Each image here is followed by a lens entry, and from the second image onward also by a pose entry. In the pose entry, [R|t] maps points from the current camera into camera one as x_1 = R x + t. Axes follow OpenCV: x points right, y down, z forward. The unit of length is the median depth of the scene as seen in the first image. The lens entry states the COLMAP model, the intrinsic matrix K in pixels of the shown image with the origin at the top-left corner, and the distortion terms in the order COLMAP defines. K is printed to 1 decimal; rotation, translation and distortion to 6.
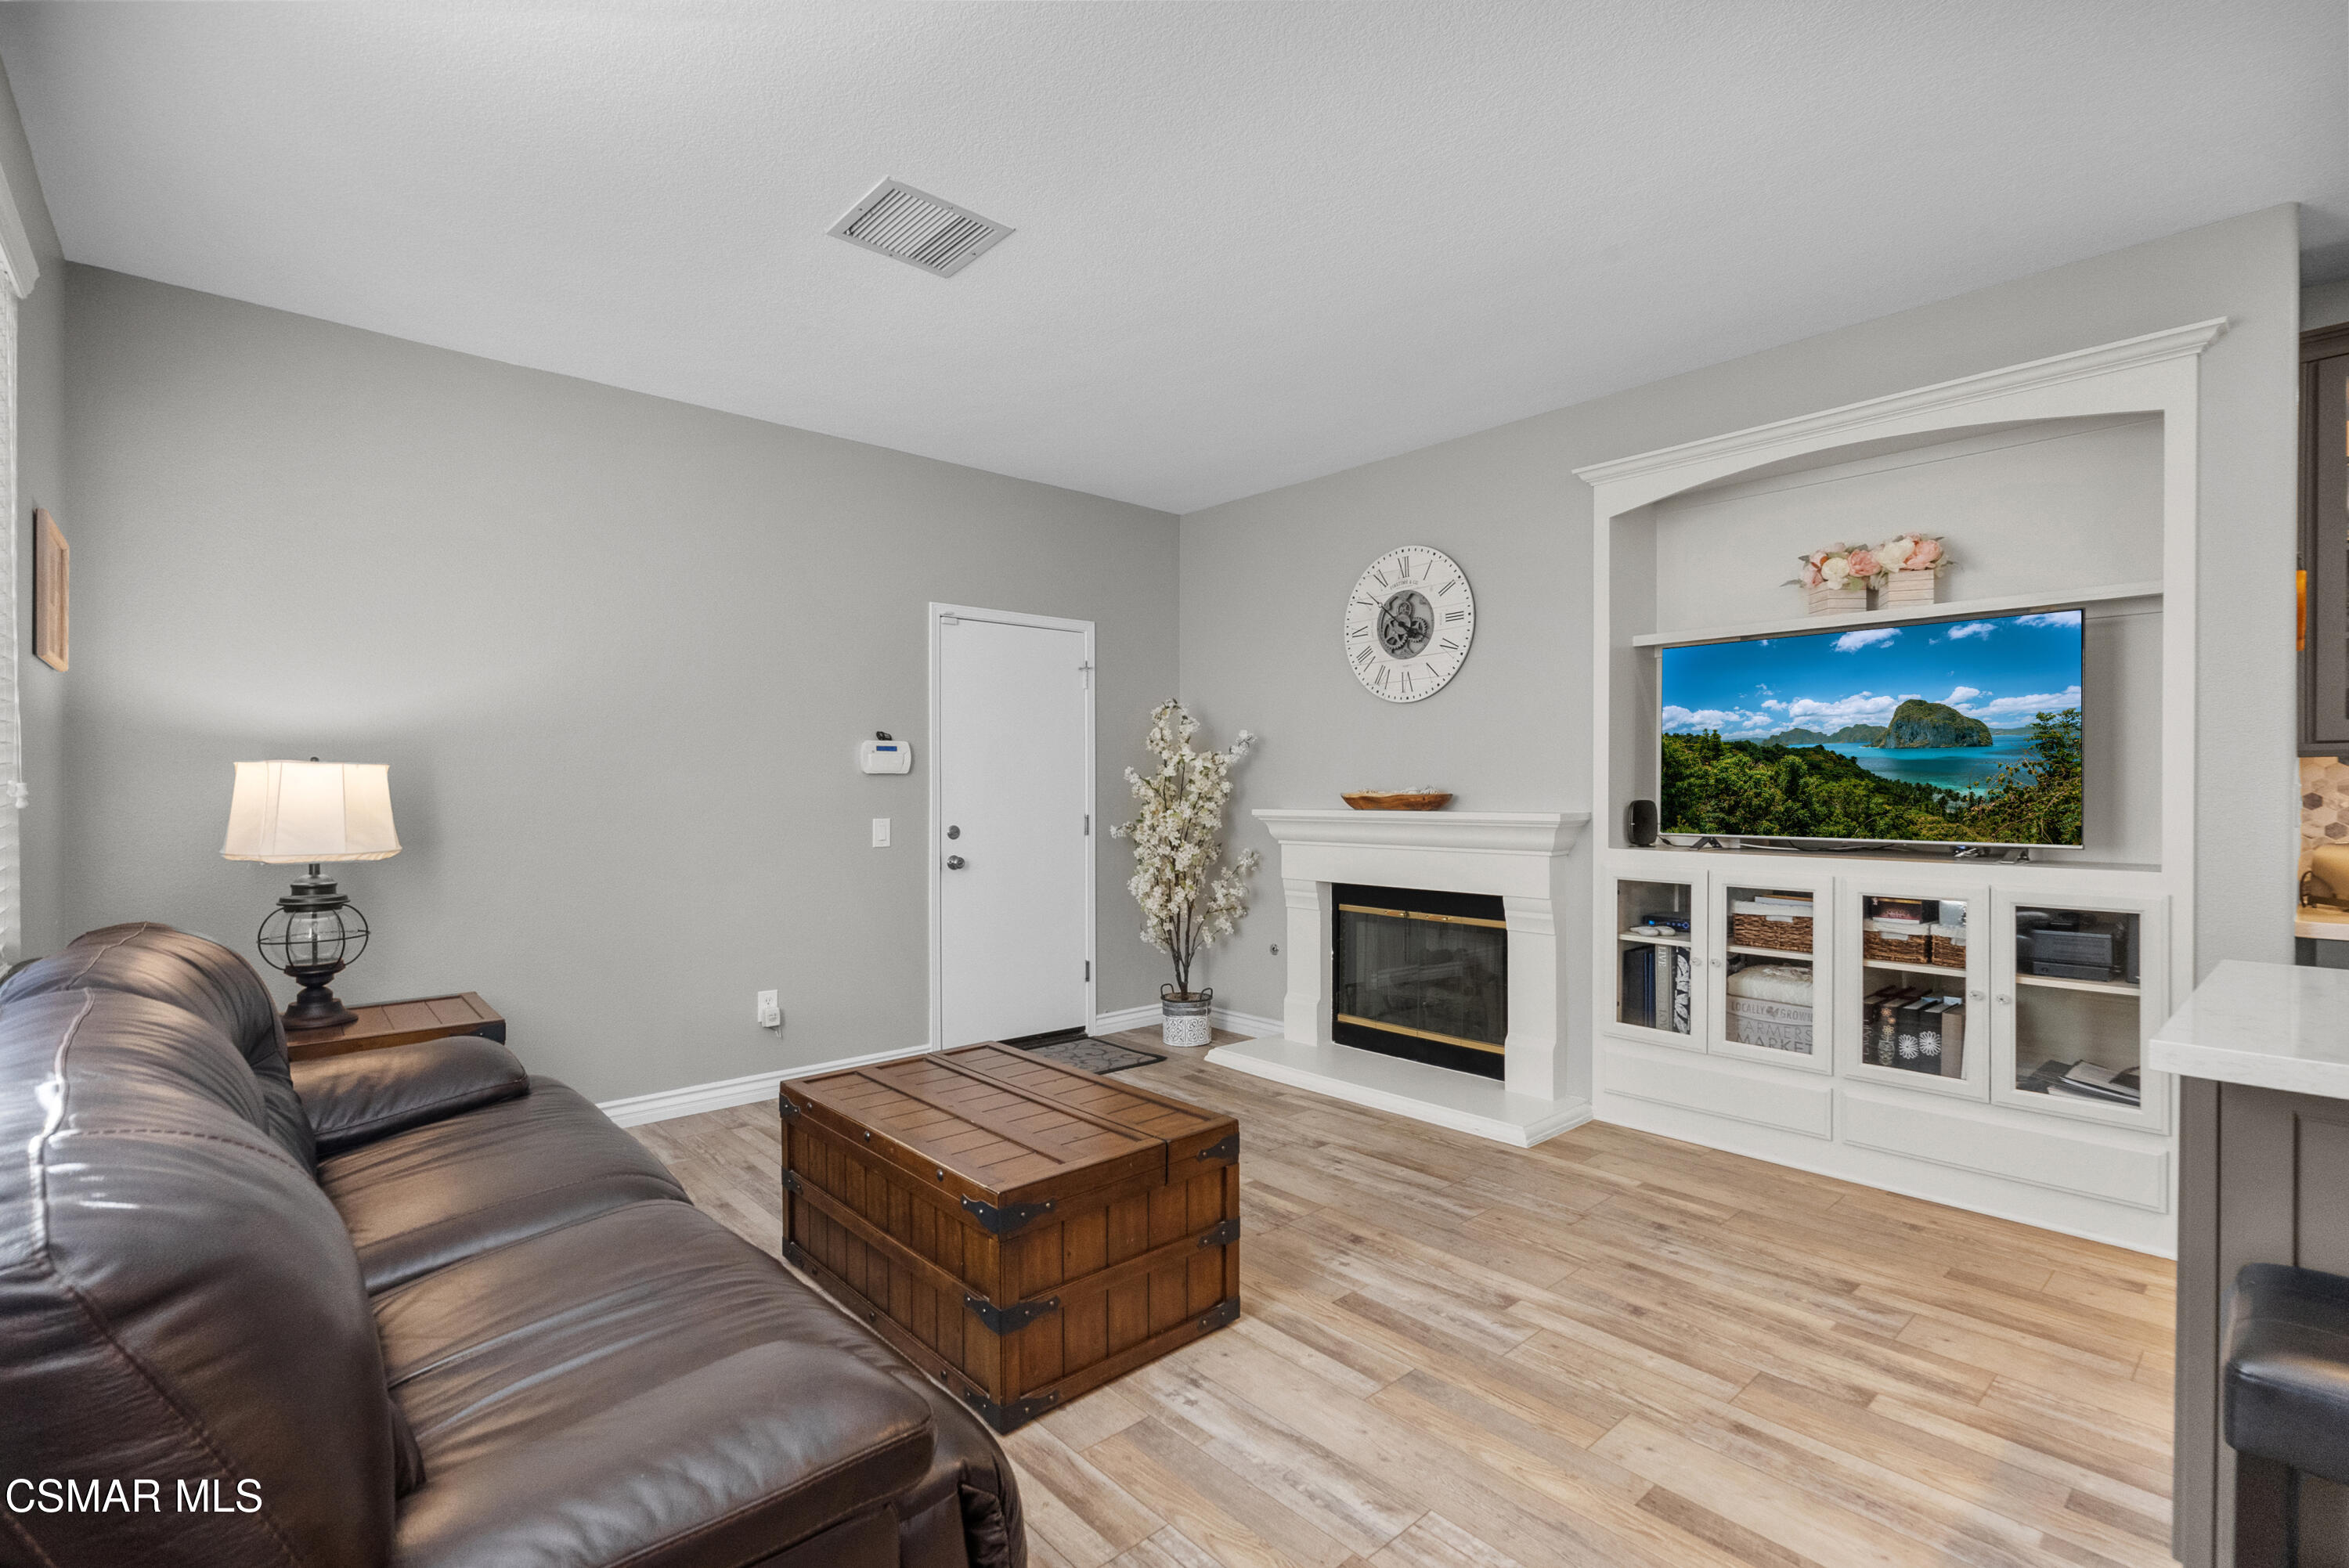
lens RADIAL K [[1058.8, 0, 1181.1], [0, 1058.8, 793.7], [0, 0, 1]] dist [-0.010618, 0.002303]
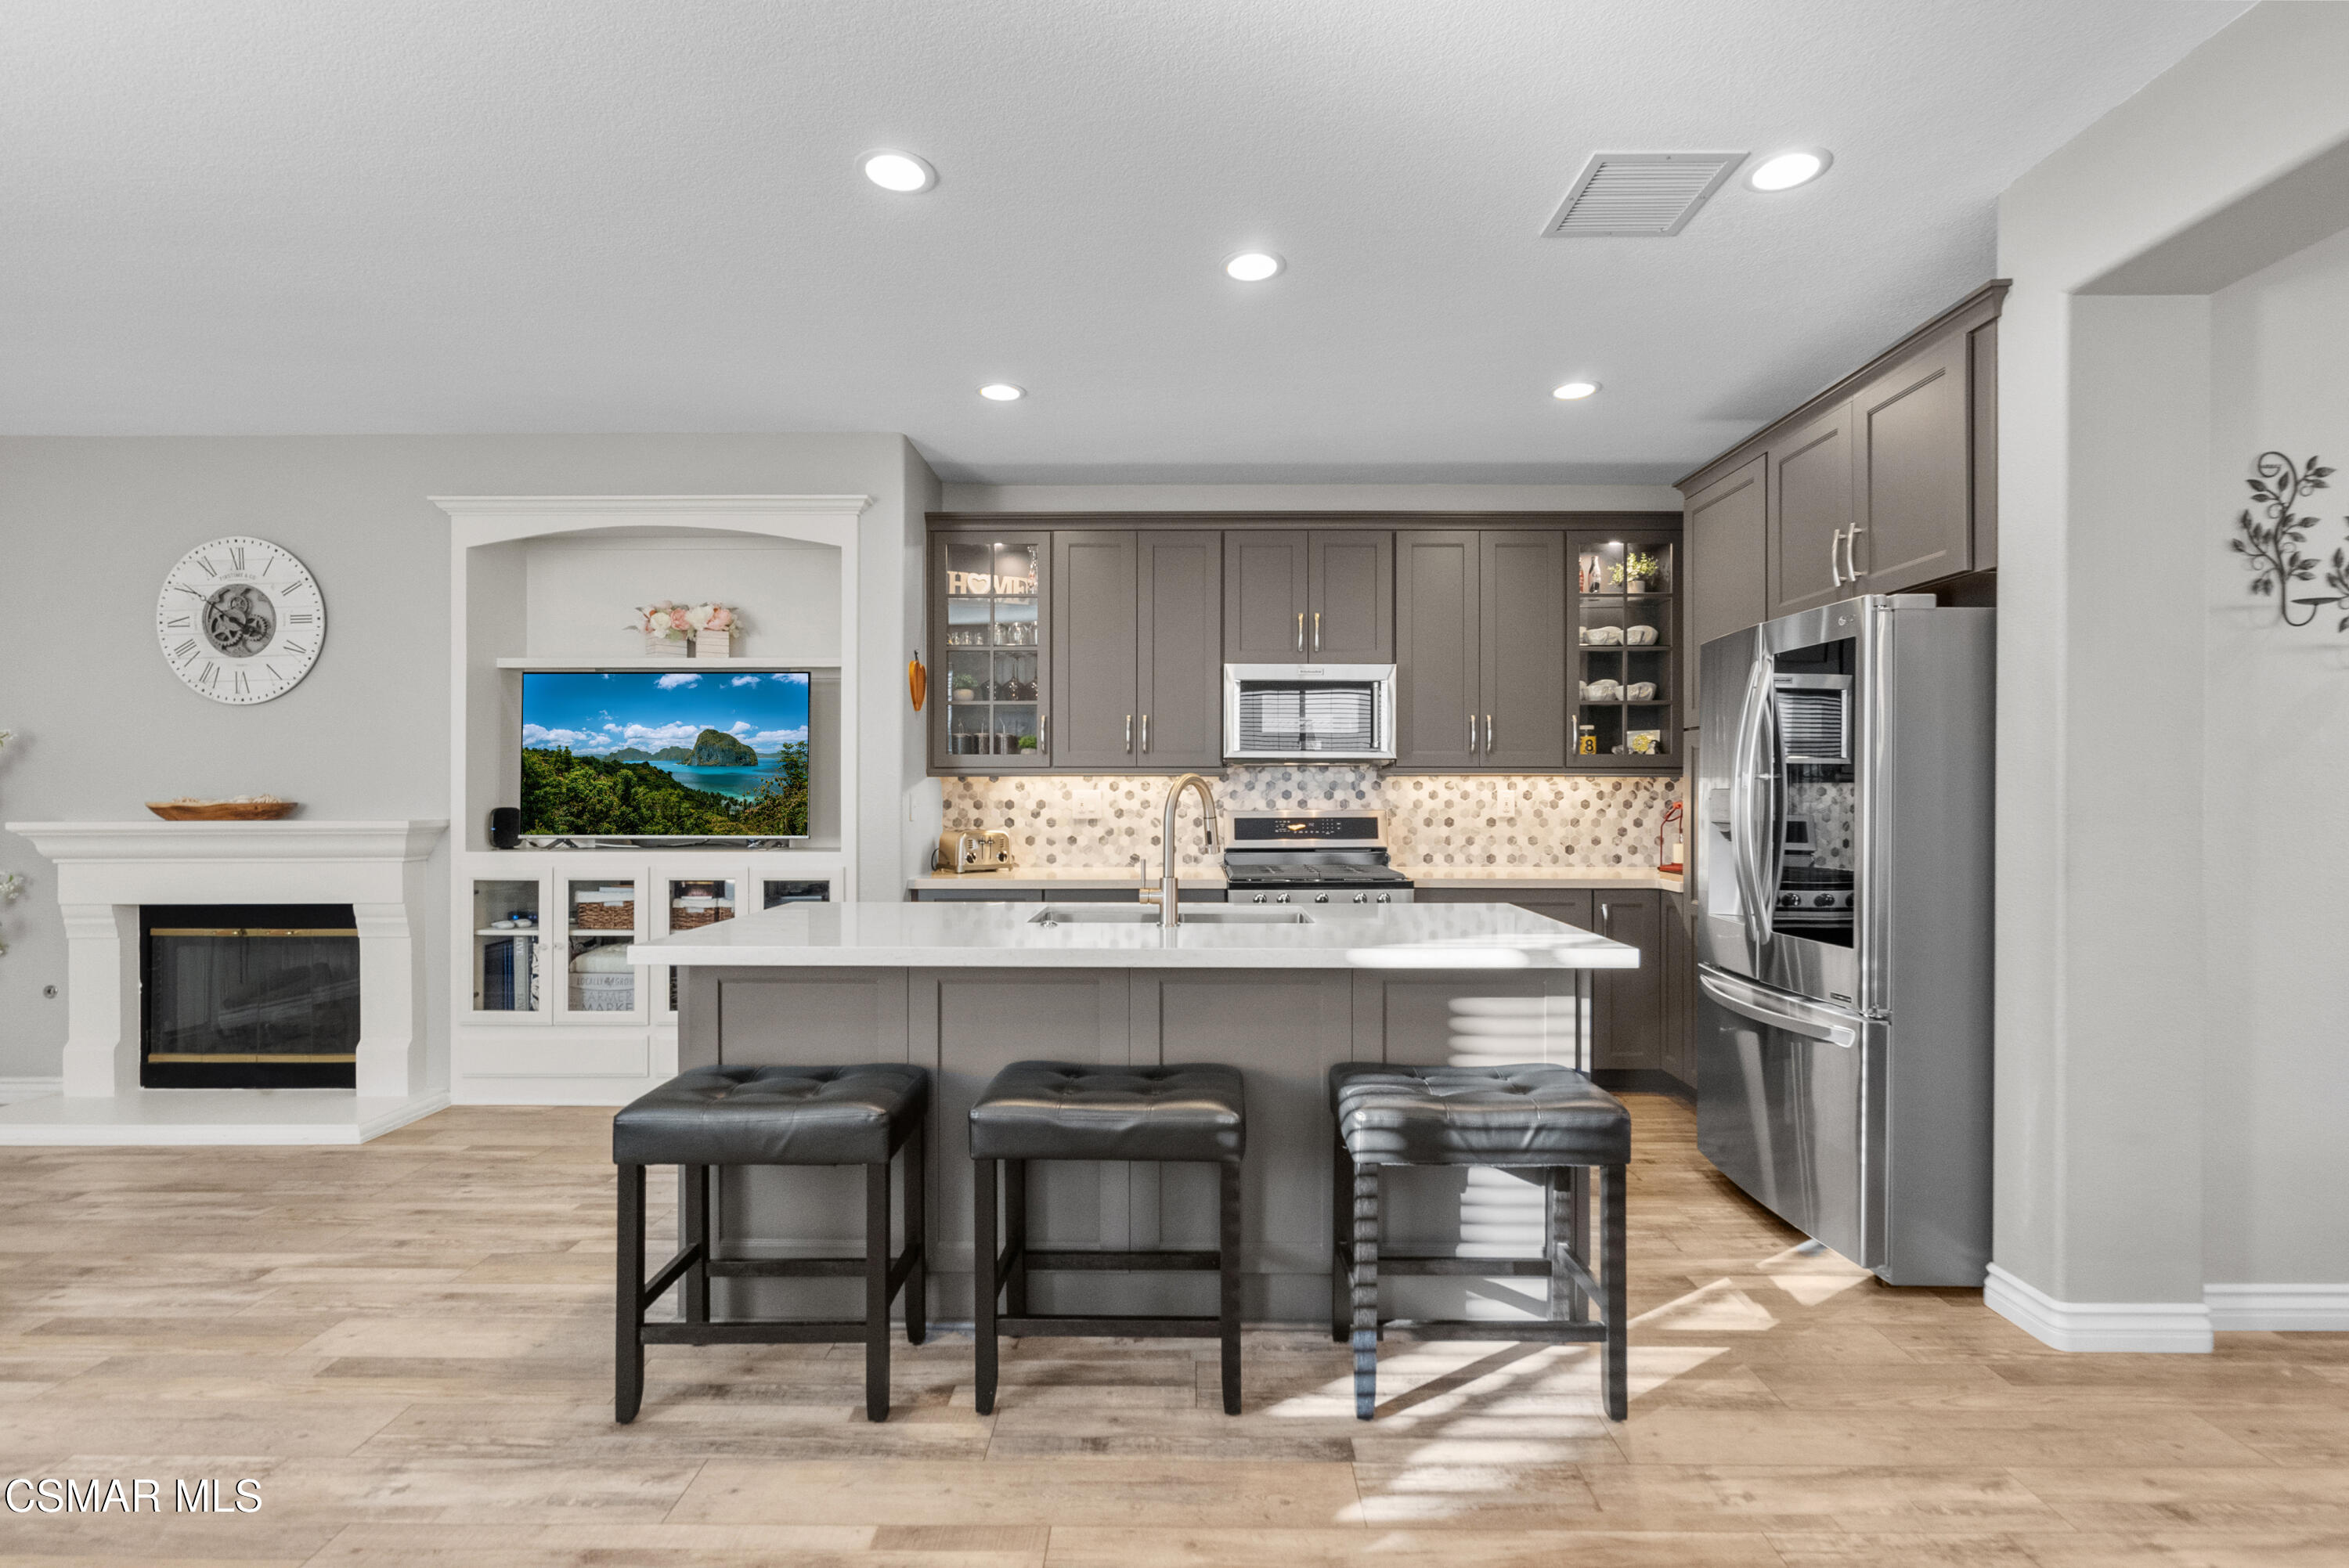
lens RADIAL K [[1058.8, 0, 1181.1], [0, 1058.8, 793.7], [0, 0, 1]] dist [-0.010618, 0.002303]
pose [[0.666821, 0.000935, 0.745217, 0.091292], [0.004169, 0.999979, -0.004986, 0.000446], [-0.745206, 0.006431, 0.666803, -0.281016]]
